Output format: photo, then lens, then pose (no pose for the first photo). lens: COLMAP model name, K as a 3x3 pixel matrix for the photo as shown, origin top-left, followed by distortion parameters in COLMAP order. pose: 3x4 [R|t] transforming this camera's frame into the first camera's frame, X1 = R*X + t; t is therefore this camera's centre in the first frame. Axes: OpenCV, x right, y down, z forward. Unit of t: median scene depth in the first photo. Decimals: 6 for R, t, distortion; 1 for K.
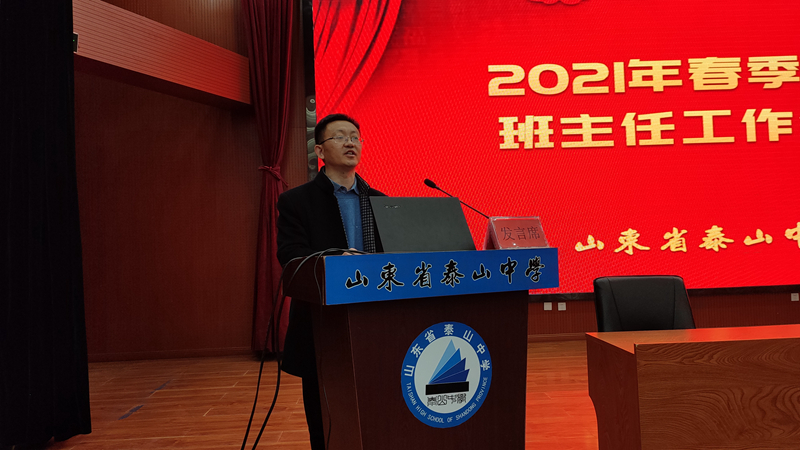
lens RADIAL K [[576.6, 0, 400.0], [0, 576.6, 225.0], [0, 0, 1]] dist [0.038208, -0.054092]
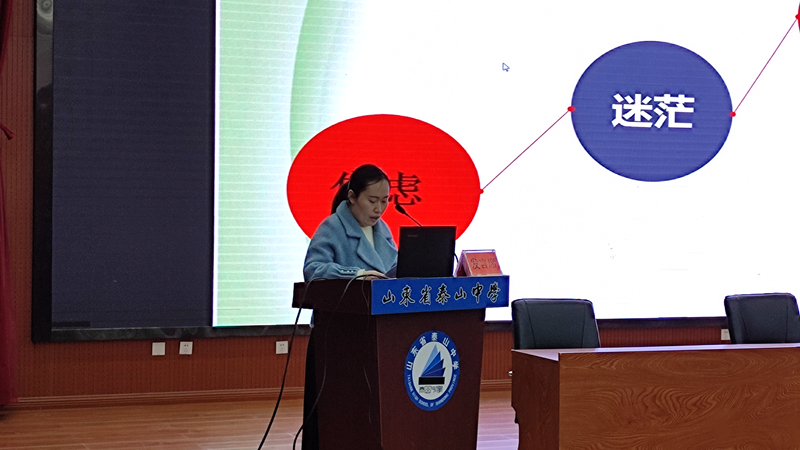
lens RADIAL K [[1521.0, 0, 400.0], [0, 1521.0, 225.0], [0, 0, 1]] dist [0.315907, -2.272434]
pose [[0.940485, 0.041736, 0.337261, -1.073335], [-0.057372, 0.997685, 0.036525, -0.178159], [-0.334956, -0.053701, 0.940702, -2.037647]]
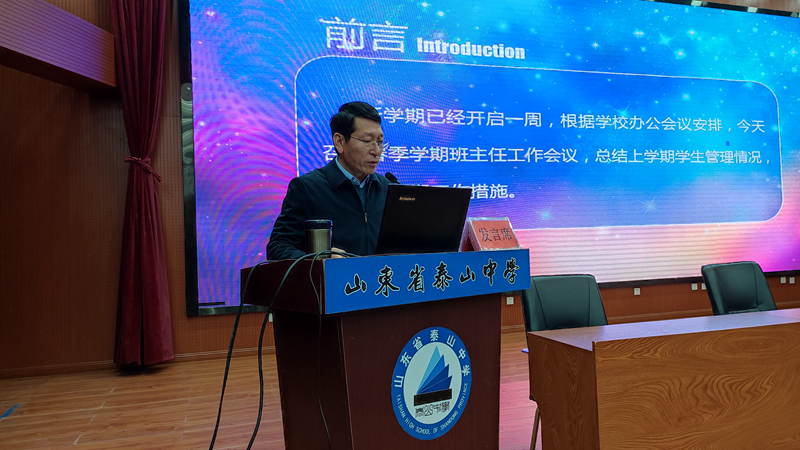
lens RADIAL K [[576.6, 0, 400.0], [0, 576.6, 225.0], [0, 0, 1]] dist [0.038208, -0.054092]
pose [[0.966151, 0.009278, 0.257809, -0.199679], [-0.009199, 0.999957, -0.001511, 0.001272], [-0.257812, -0.000911, 0.966195, 0.088510]]
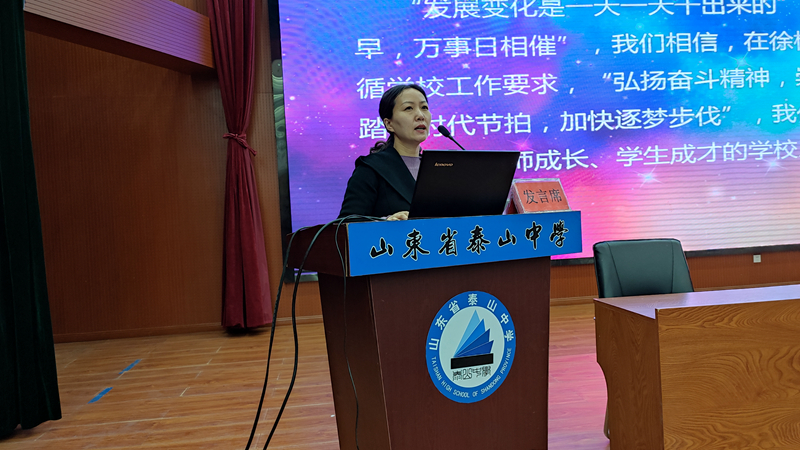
lens RADIAL K [[576.6, 0, 400.0], [0, 576.6, 225.0], [0, 0, 1]] dist [0.038208, -0.054092]
pose [[0.996948, -0.018413, 0.075870, -0.094405], [0.014540, 0.998578, 0.051289, 0.009272], [-0.076707, -0.050029, 0.995798, 0.073691]]
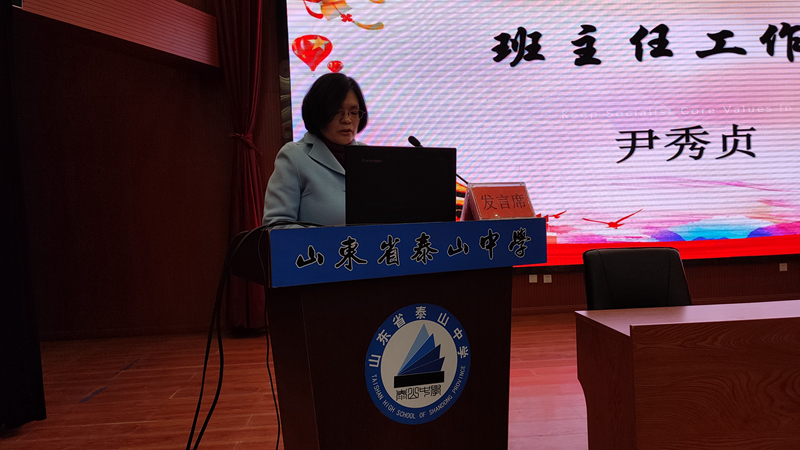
lens RADIAL K [[576.6, 0, 400.0], [0, 576.6, 225.0], [0, 0, 1]] dist [0.038208, -0.054092]
pose [[0.999685, -0.006141, 0.024319, 0.030191], [0.004933, 0.998767, 0.049406, 0.005562], [-0.024592, -0.049271, 0.998483, 0.128680]]
